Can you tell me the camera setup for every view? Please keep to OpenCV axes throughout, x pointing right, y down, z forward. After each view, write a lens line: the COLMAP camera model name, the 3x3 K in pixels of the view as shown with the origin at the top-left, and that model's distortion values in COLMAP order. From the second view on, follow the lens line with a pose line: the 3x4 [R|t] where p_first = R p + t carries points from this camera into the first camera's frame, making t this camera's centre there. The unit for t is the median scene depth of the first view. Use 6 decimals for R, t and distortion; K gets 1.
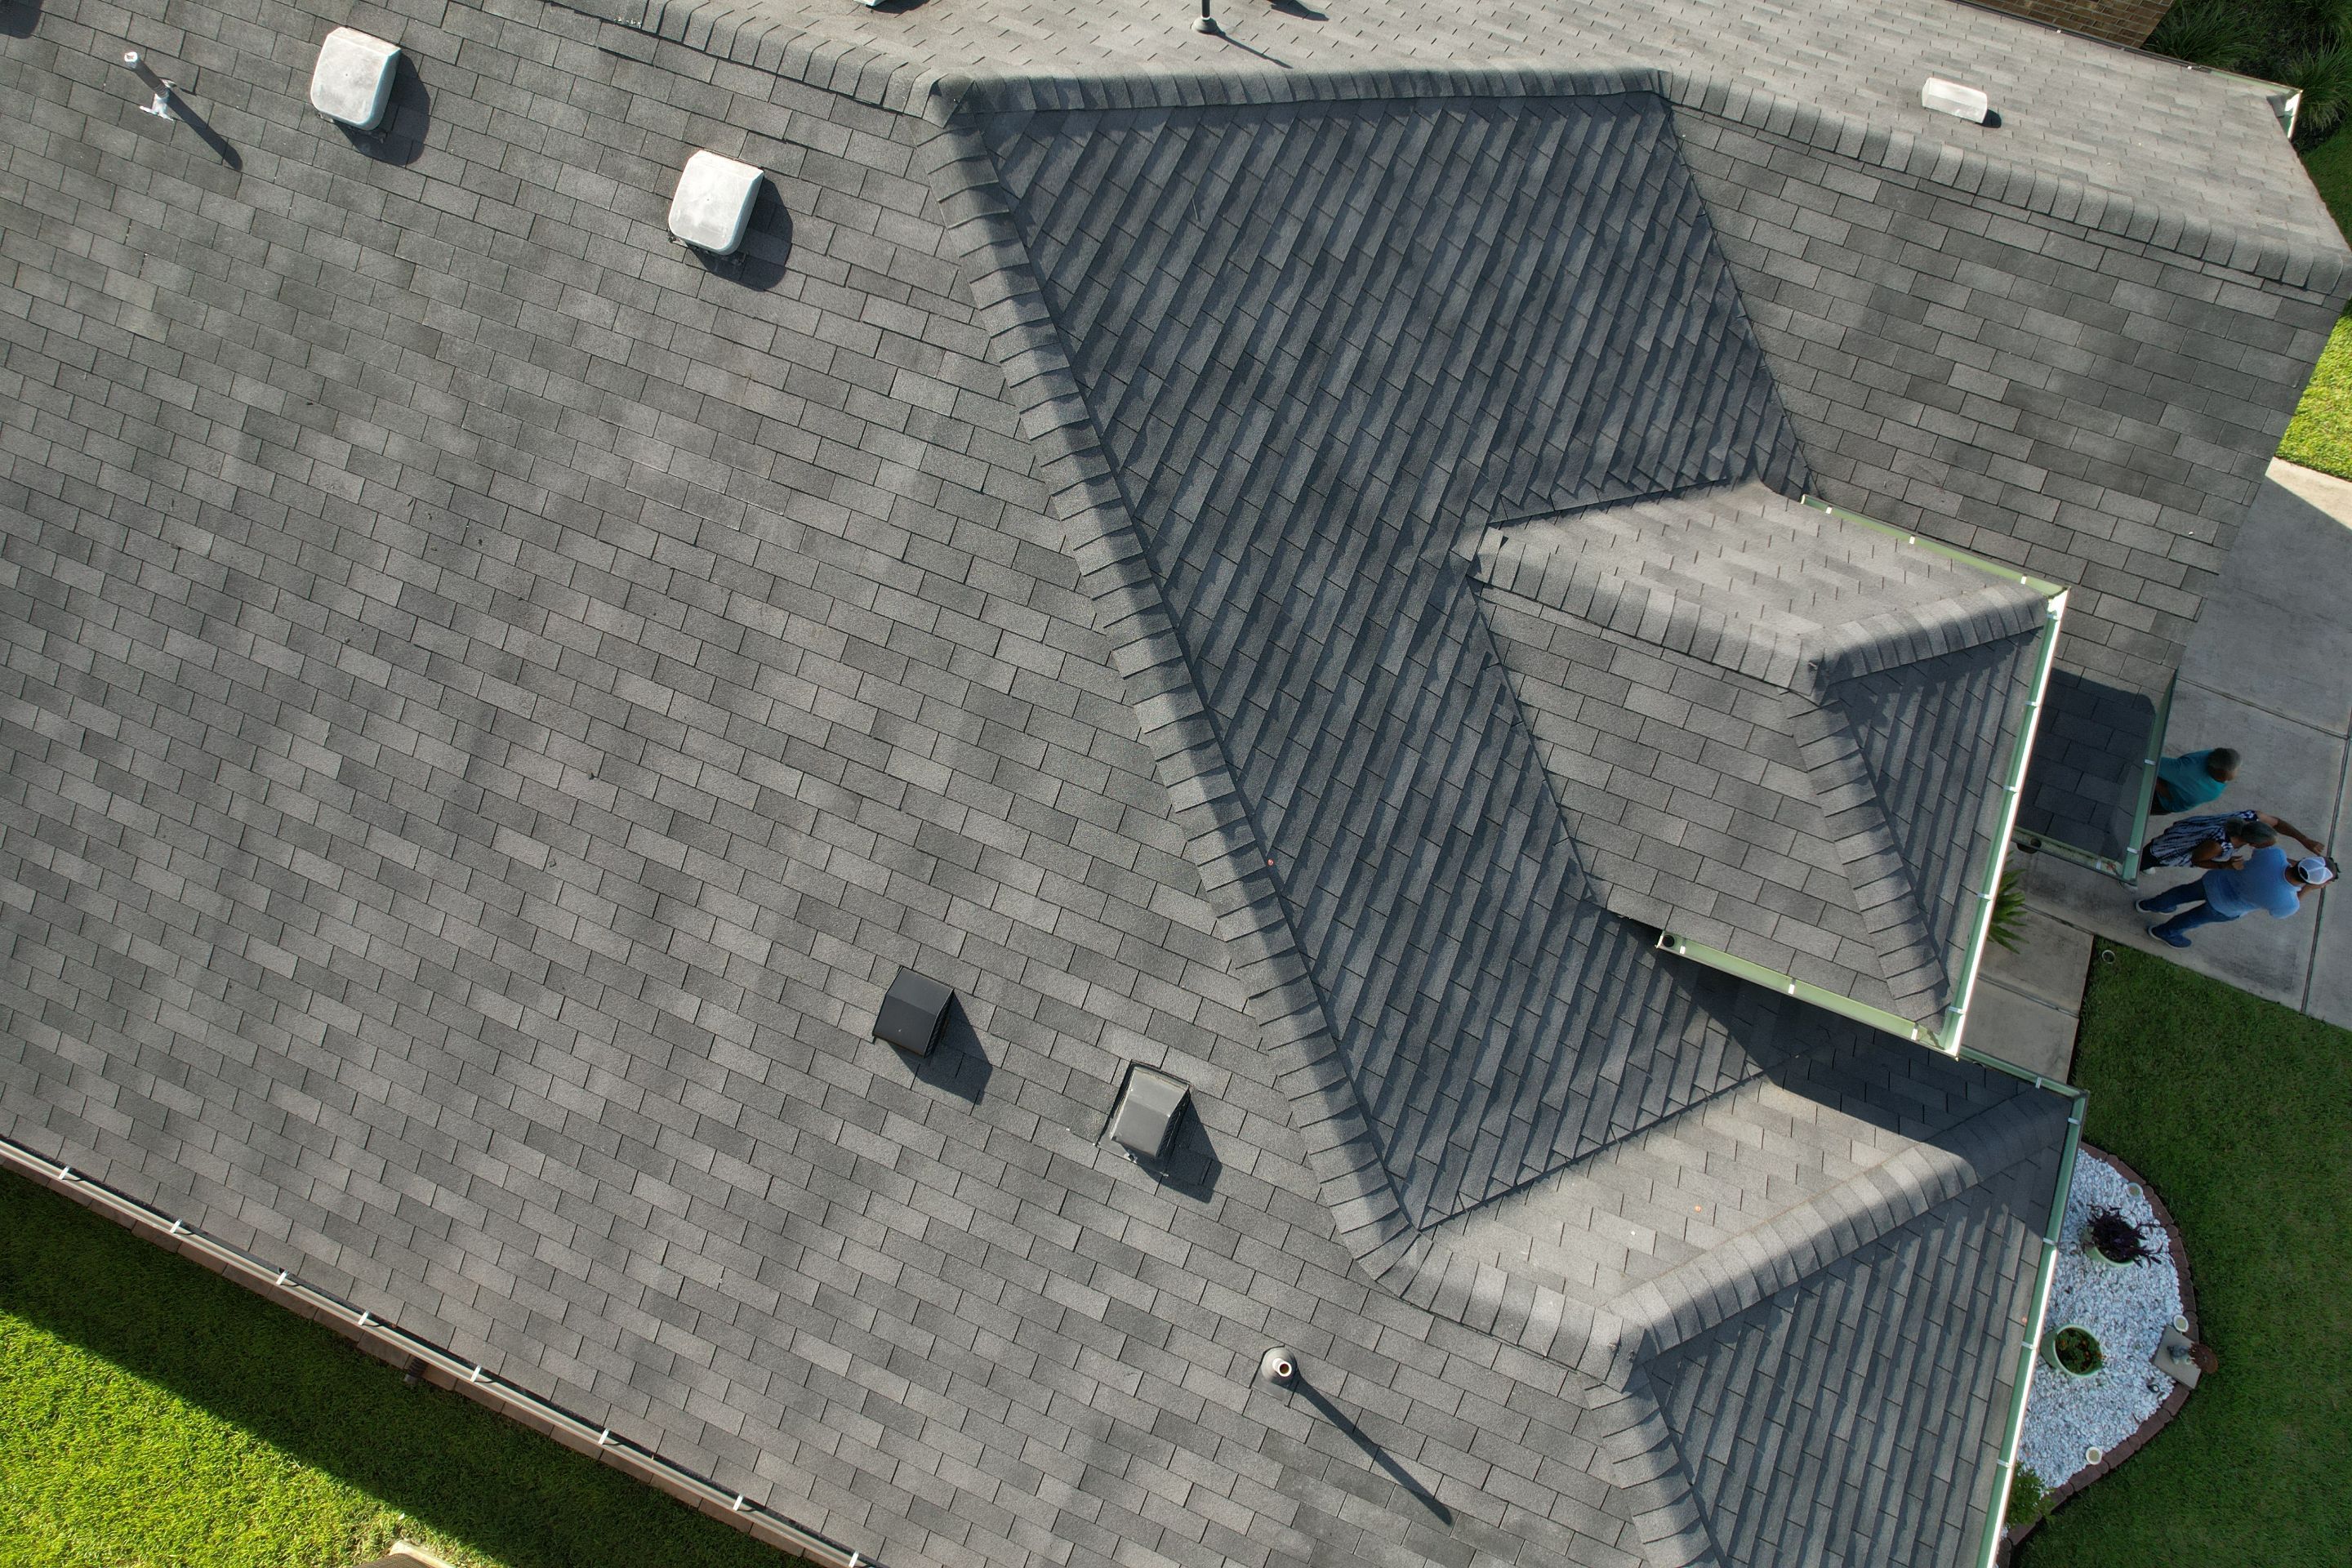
lens RADIAL K [[1500.1, 0, 1161.8], [0, 1500.1, 786.3], [0, 0, 1]] dist [-0.068603, 0.063195]
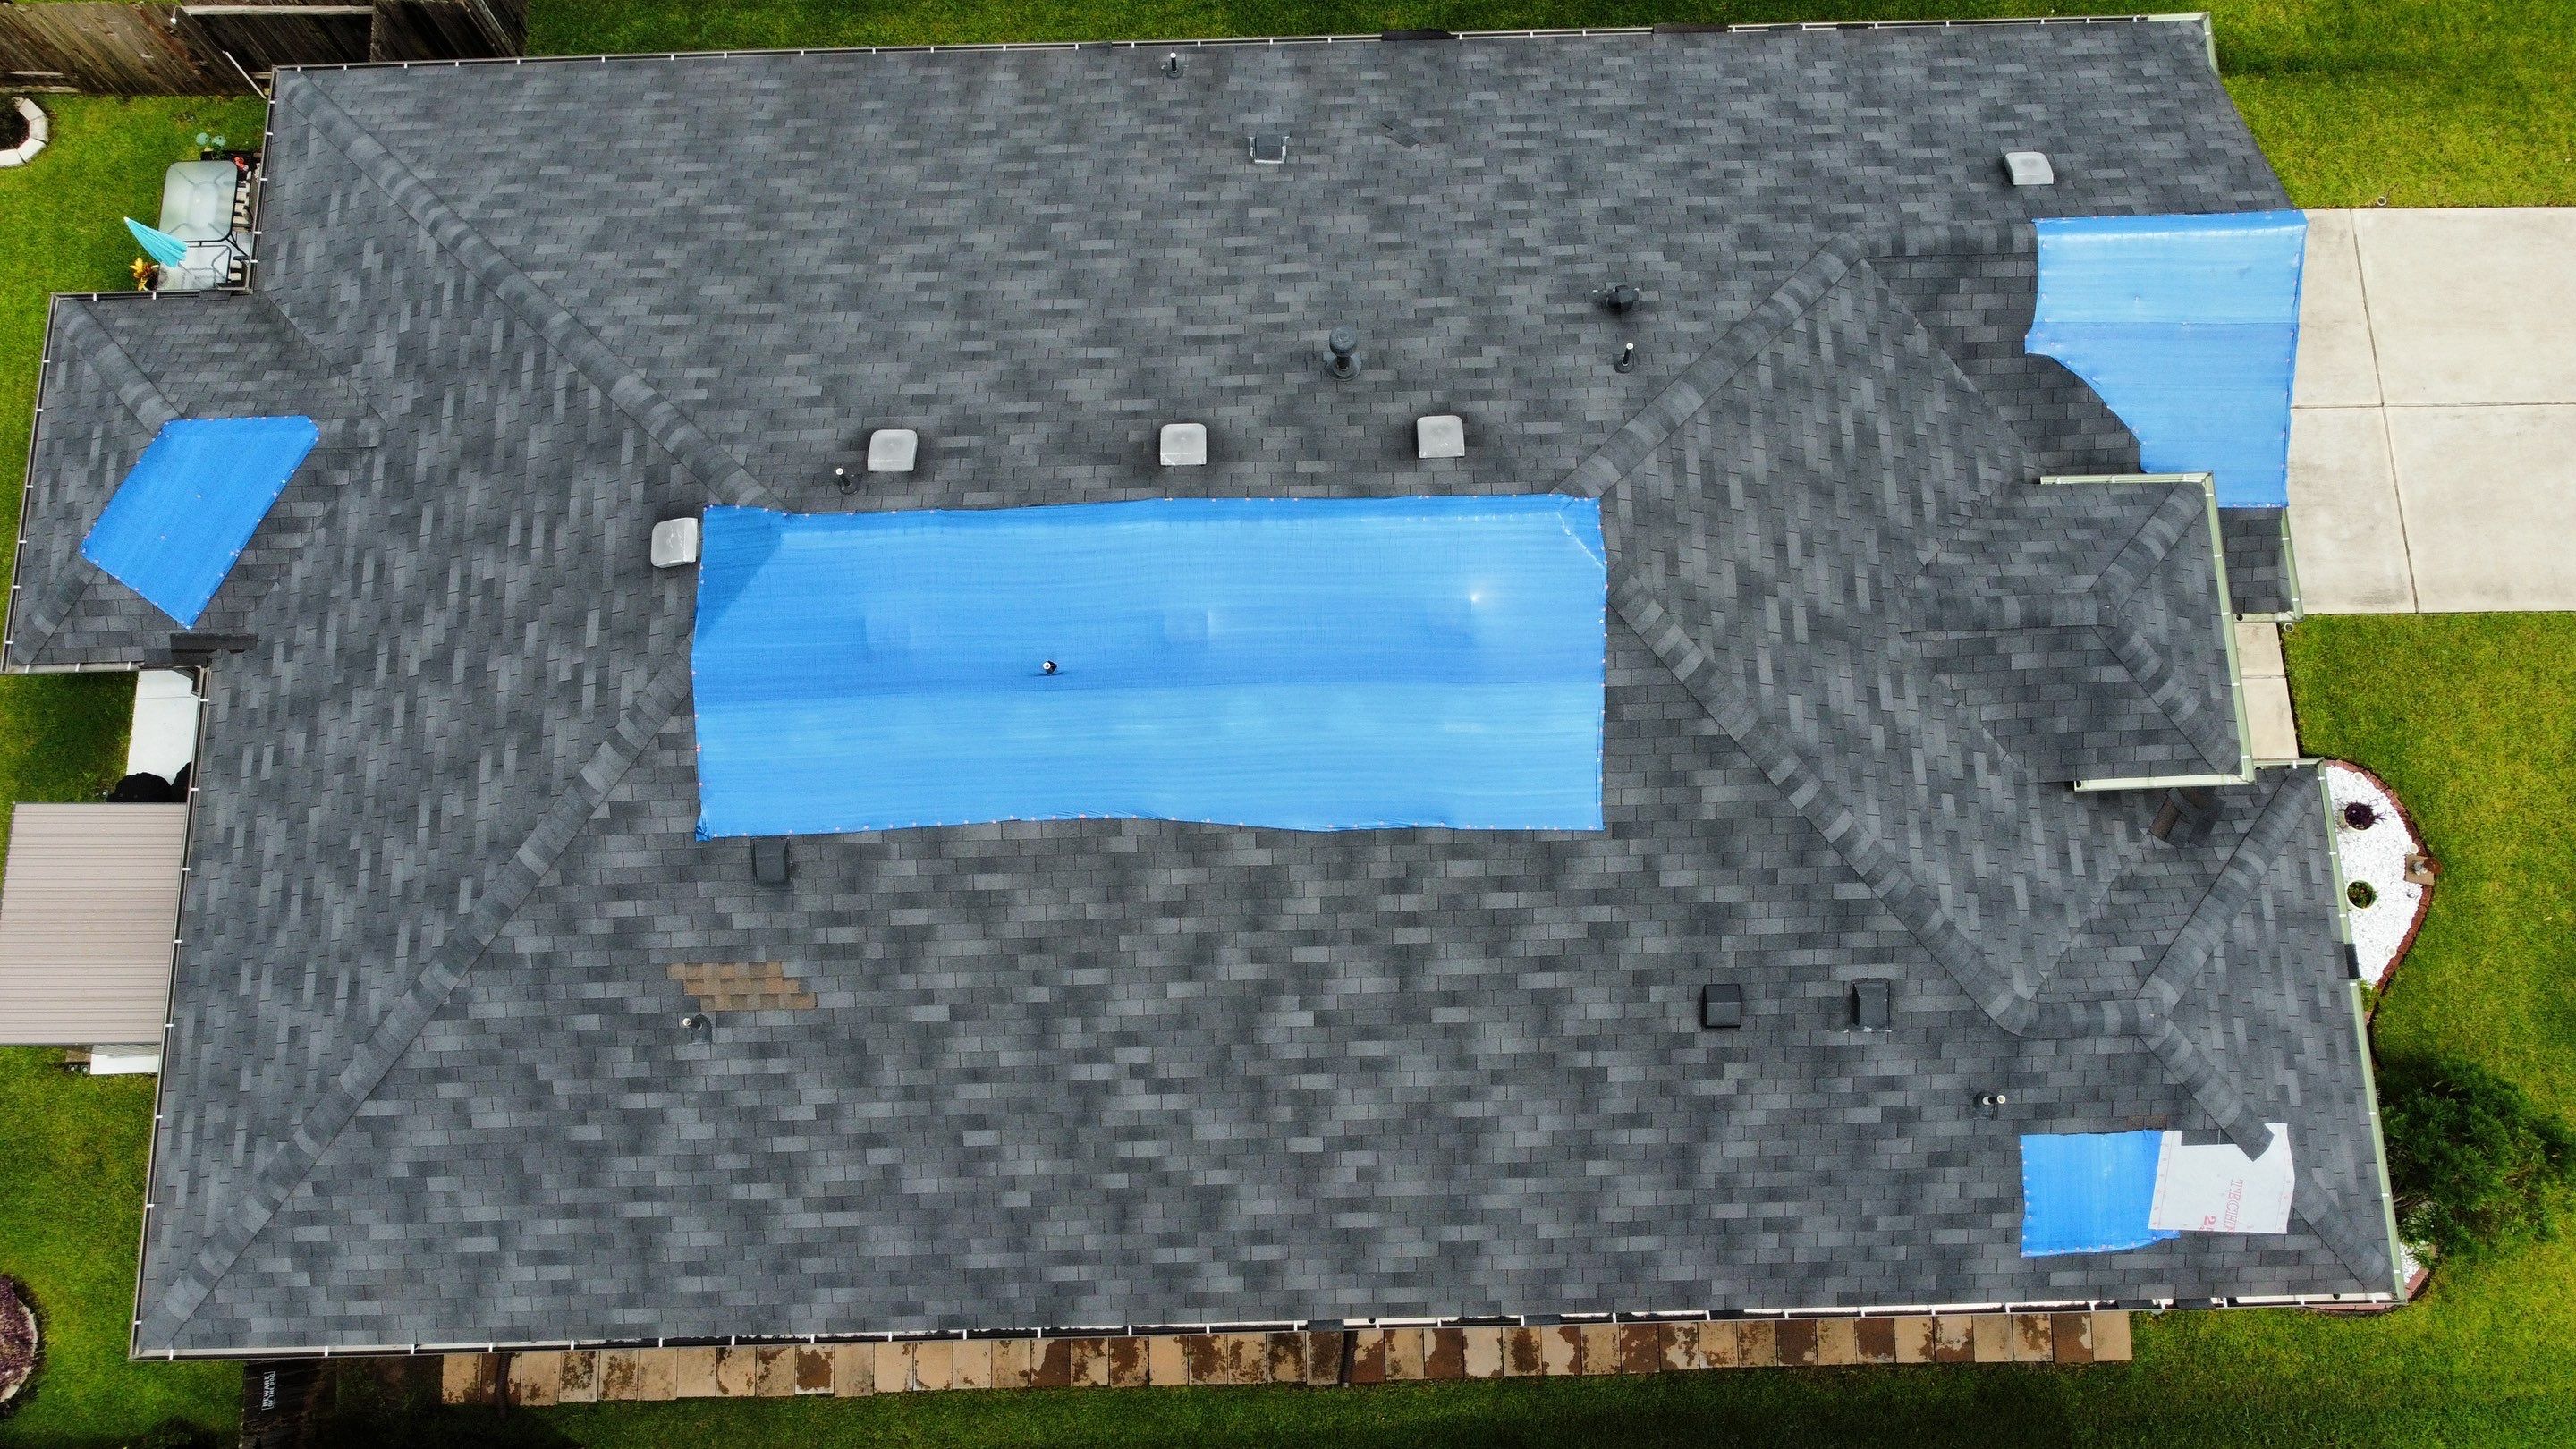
lens RADIAL K [[1964.5, 0, 1279.2], [0, 1964.5, 741.5], [0, 0, 1]] dist [-0.000795, -0.006915]
pose [[0.912232, -0.397196, 0.100342, -0.666548], [0.384180, 0.914460, 0.127155, -0.552590], [-0.142264, -0.077445, 0.986794, -1.027339]]
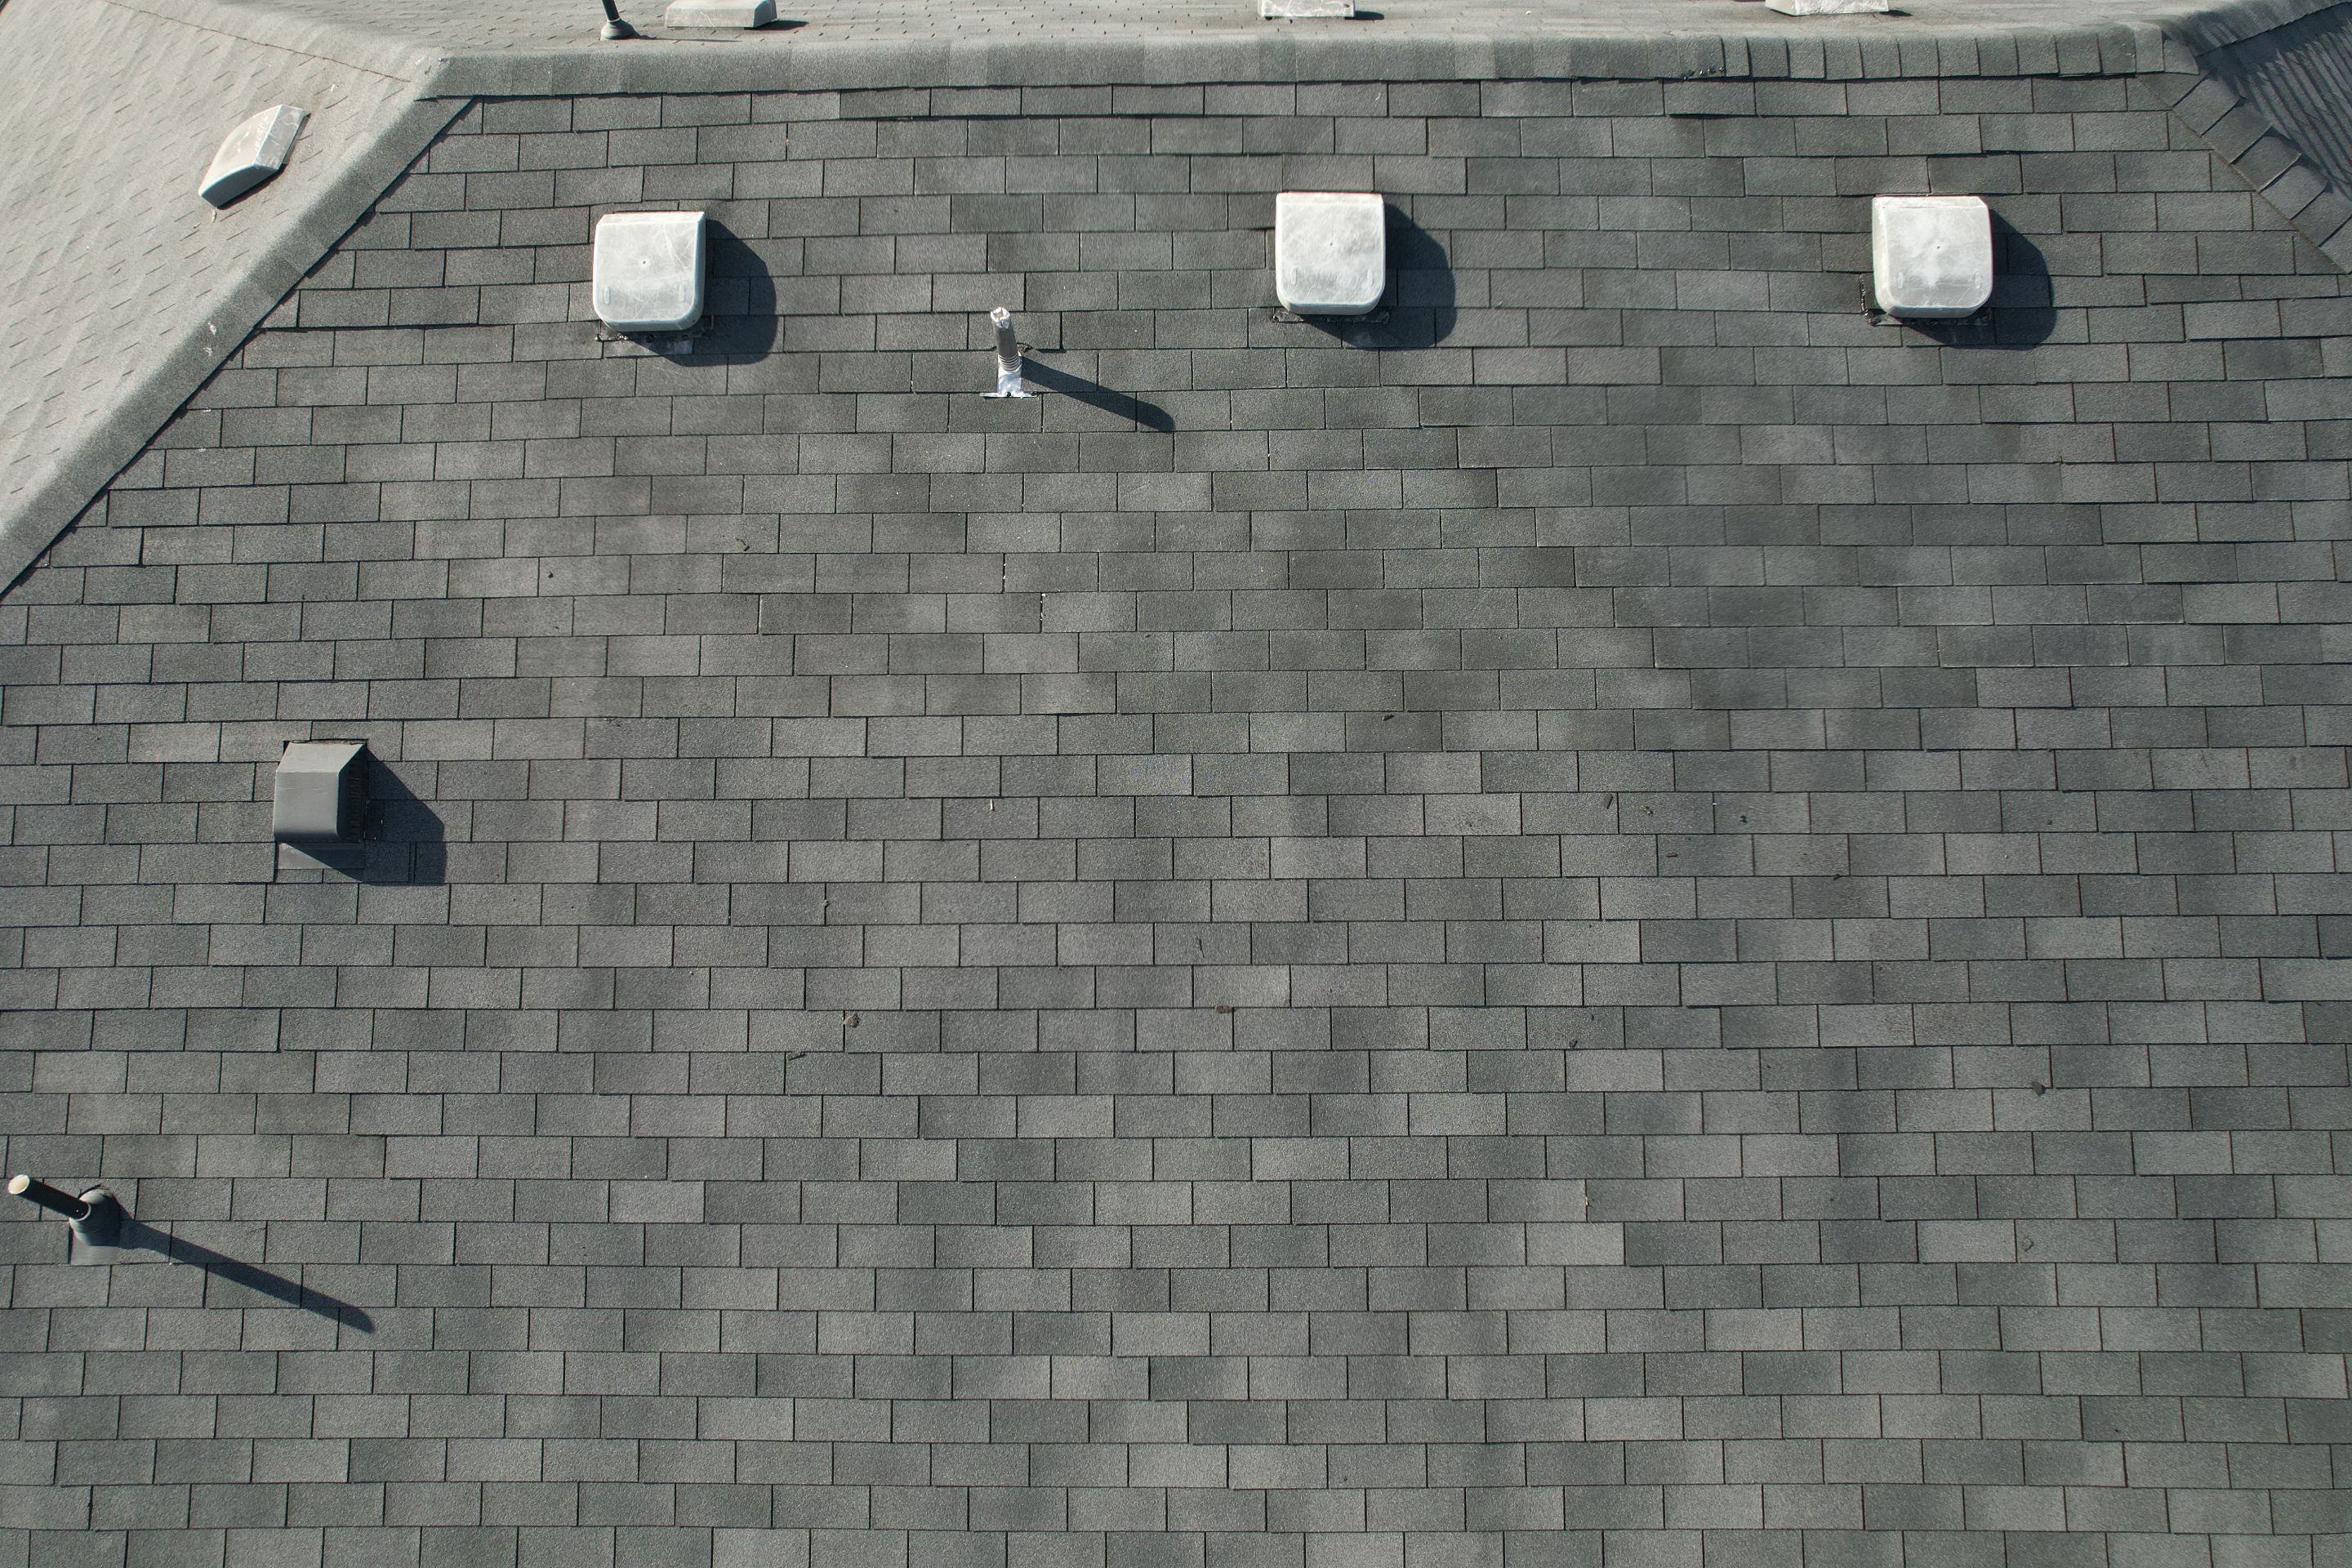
lens RADIAL K [[1157.7, 0, 1167.2], [0, 1157.7, 764.8], [0, 0, 1]] dist [-0.022948, 0.009062]
pose [[0.922456, -0.328850, 0.202319, -0.747173], [0.360365, 0.921413, -0.145382, -0.193080], [-0.138610, 0.207017, 0.968468, 0.499771]]
